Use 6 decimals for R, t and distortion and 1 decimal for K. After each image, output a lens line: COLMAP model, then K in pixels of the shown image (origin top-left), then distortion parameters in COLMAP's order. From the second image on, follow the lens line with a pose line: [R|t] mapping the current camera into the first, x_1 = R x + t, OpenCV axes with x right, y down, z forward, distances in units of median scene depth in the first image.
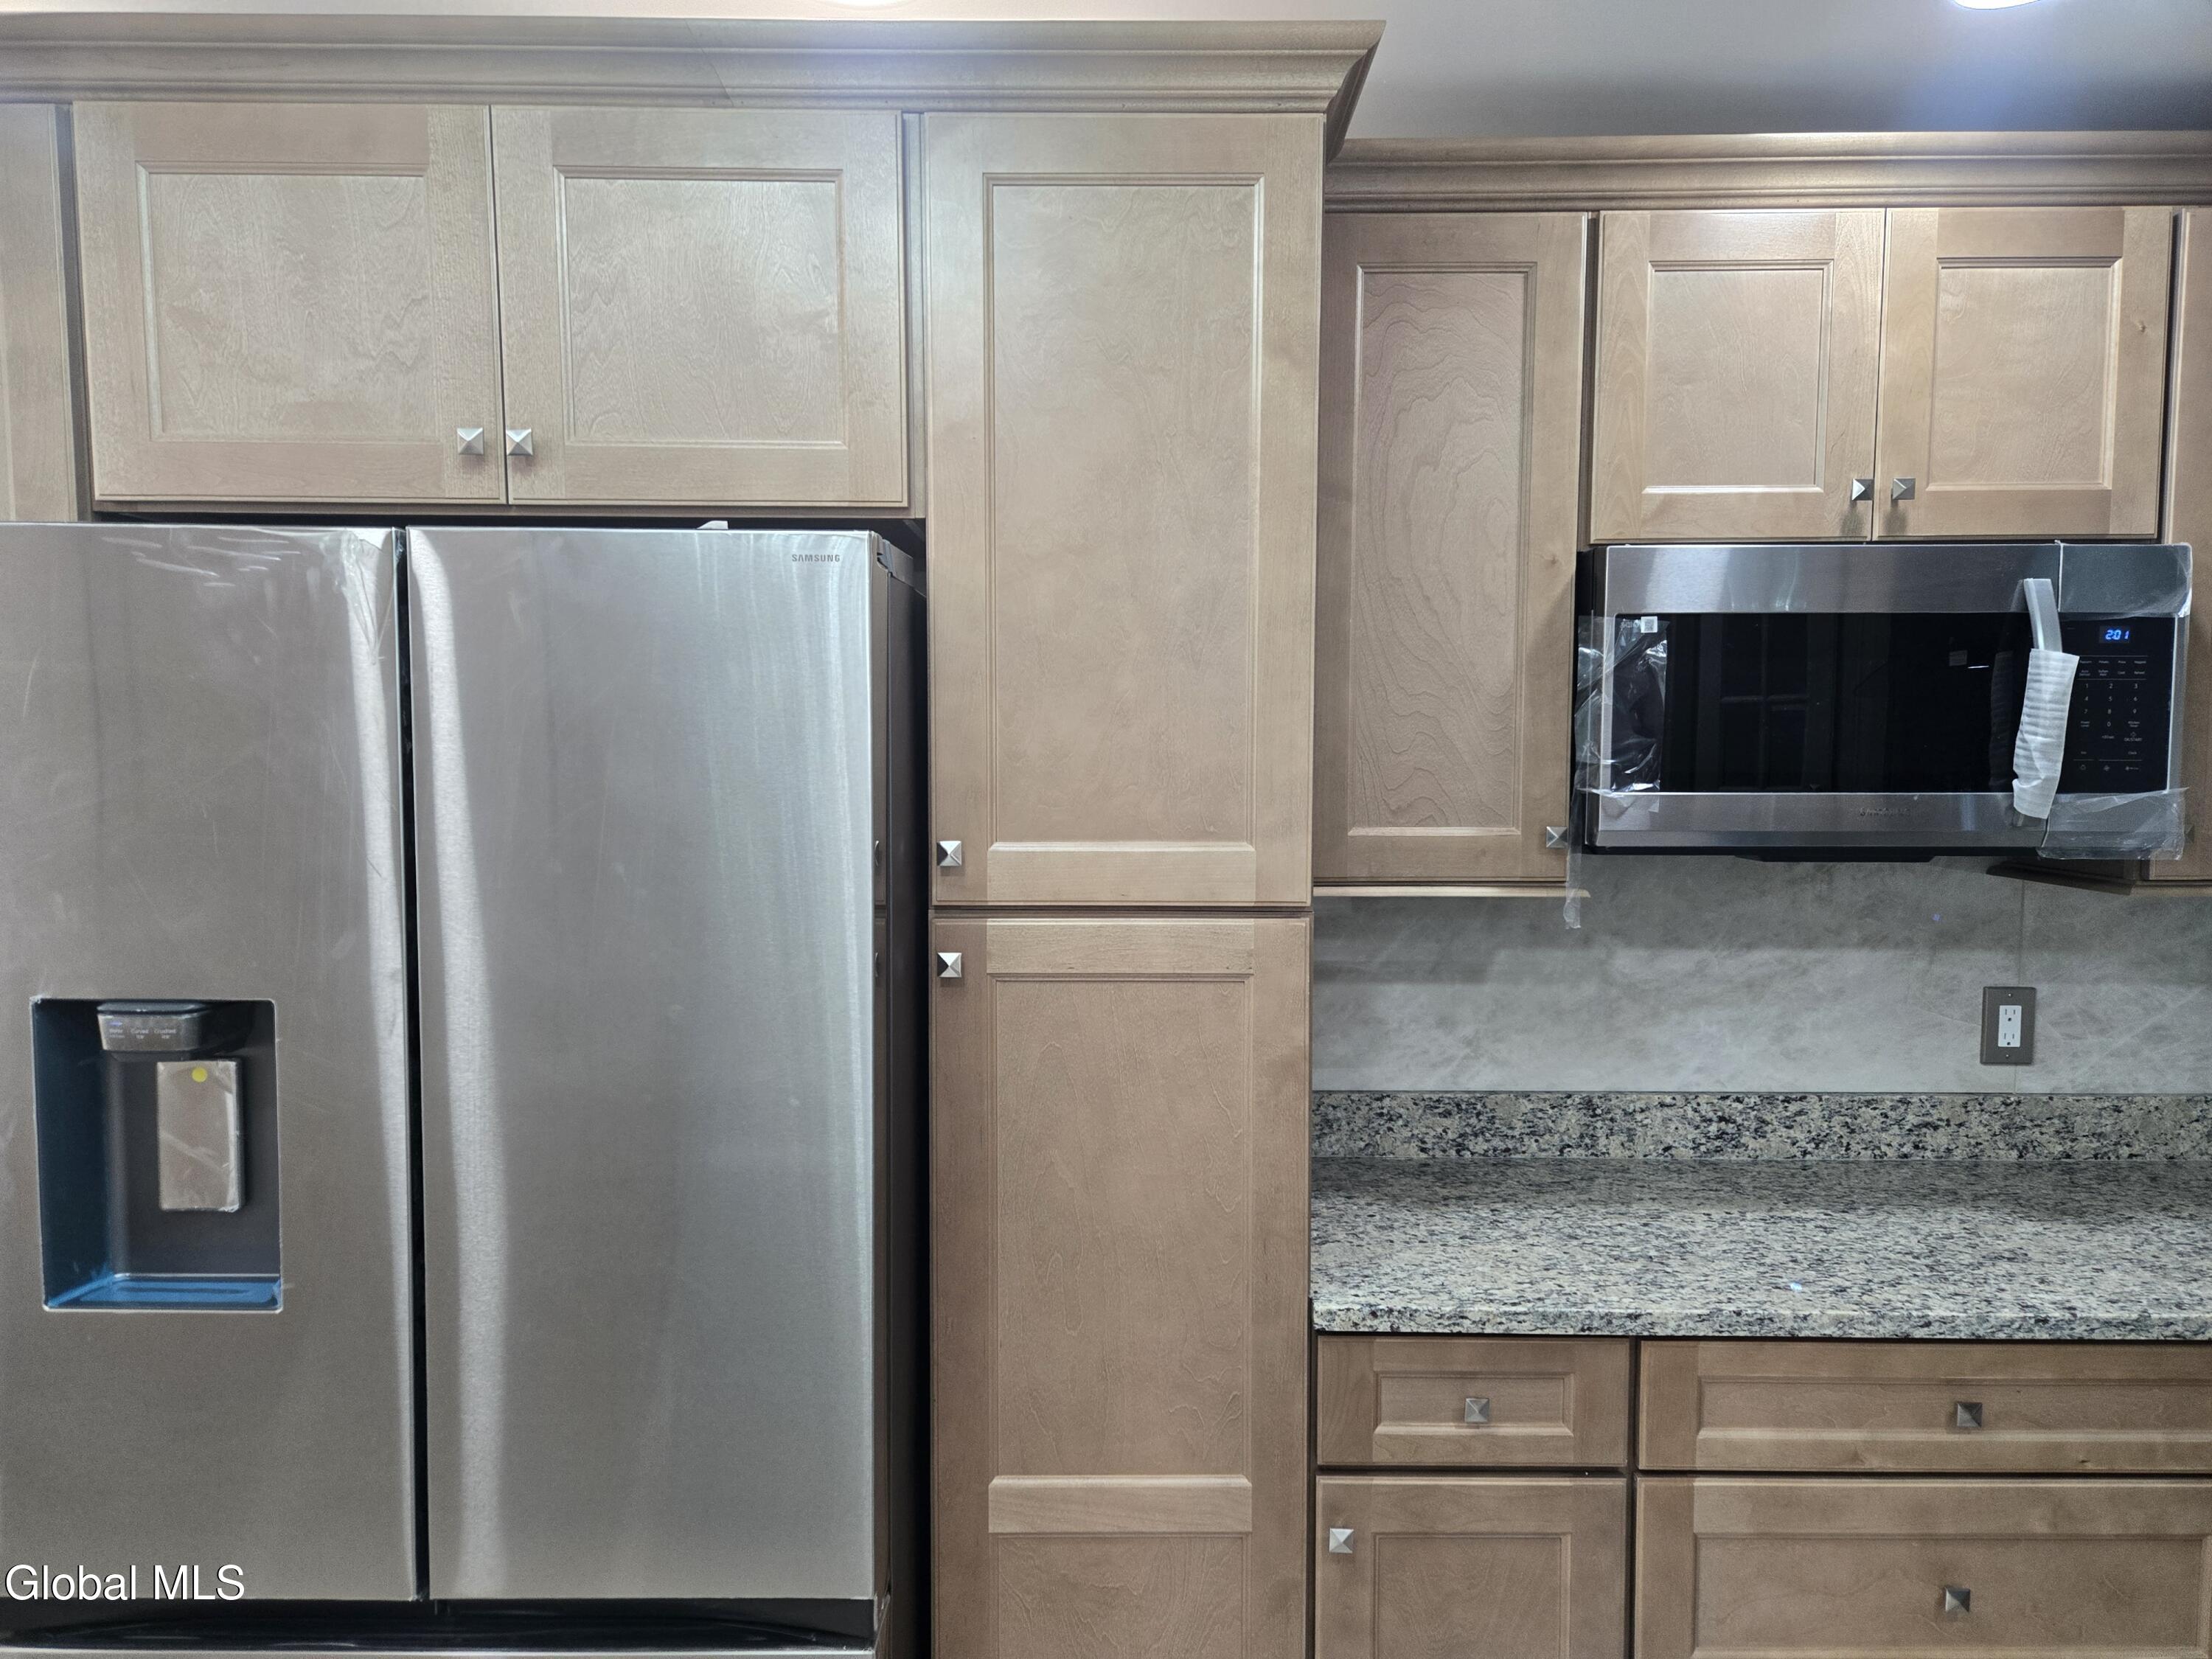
lens RADIAL K [[1501.5, 0, 1091.0], [0, 1501.5, 828.0], [0, 0, 1]] dist [0.074028, -0.042495]
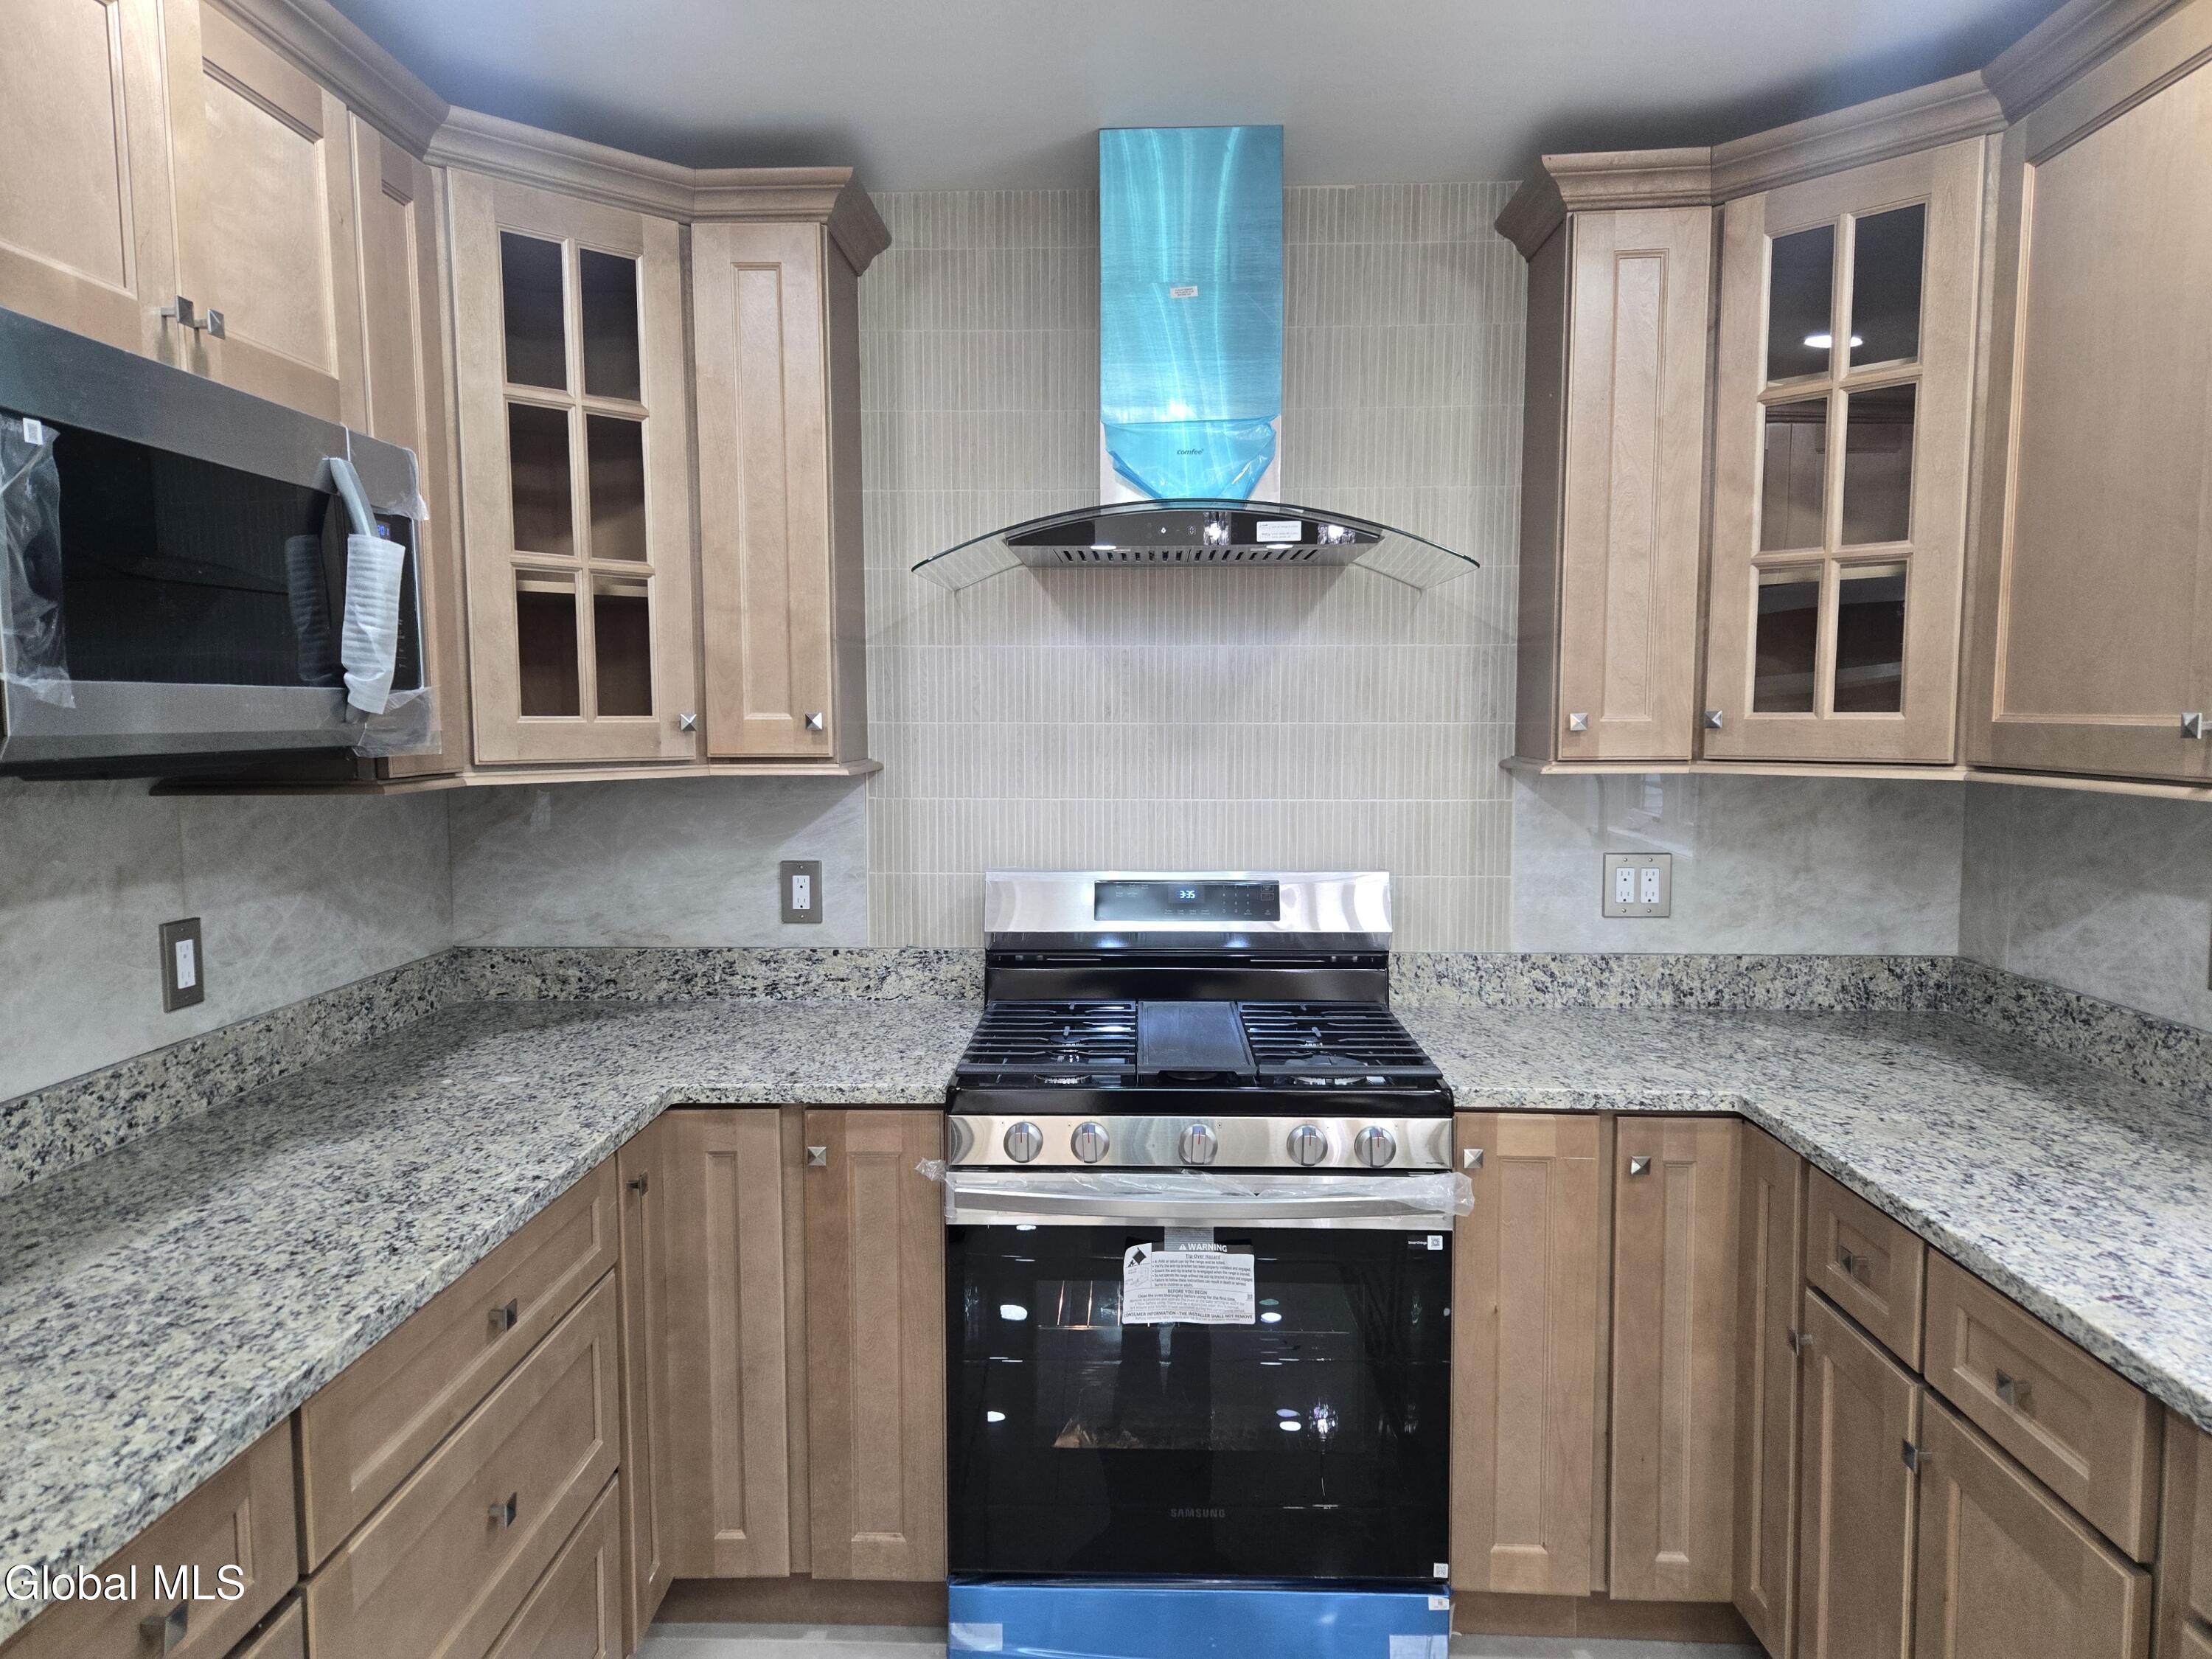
lens RADIAL K [[1501.5, 0, 1095.2], [0, 1501.5, 825.1], [0, 0, 1]] dist [0.074028, -0.042495]
pose [[0.039964, -0.076314, 0.996283, -0.301781], [0.071173, 0.994764, 0.073343, 0.023804], [-0.996663, 0.067977, 0.045186, 0.485184]]
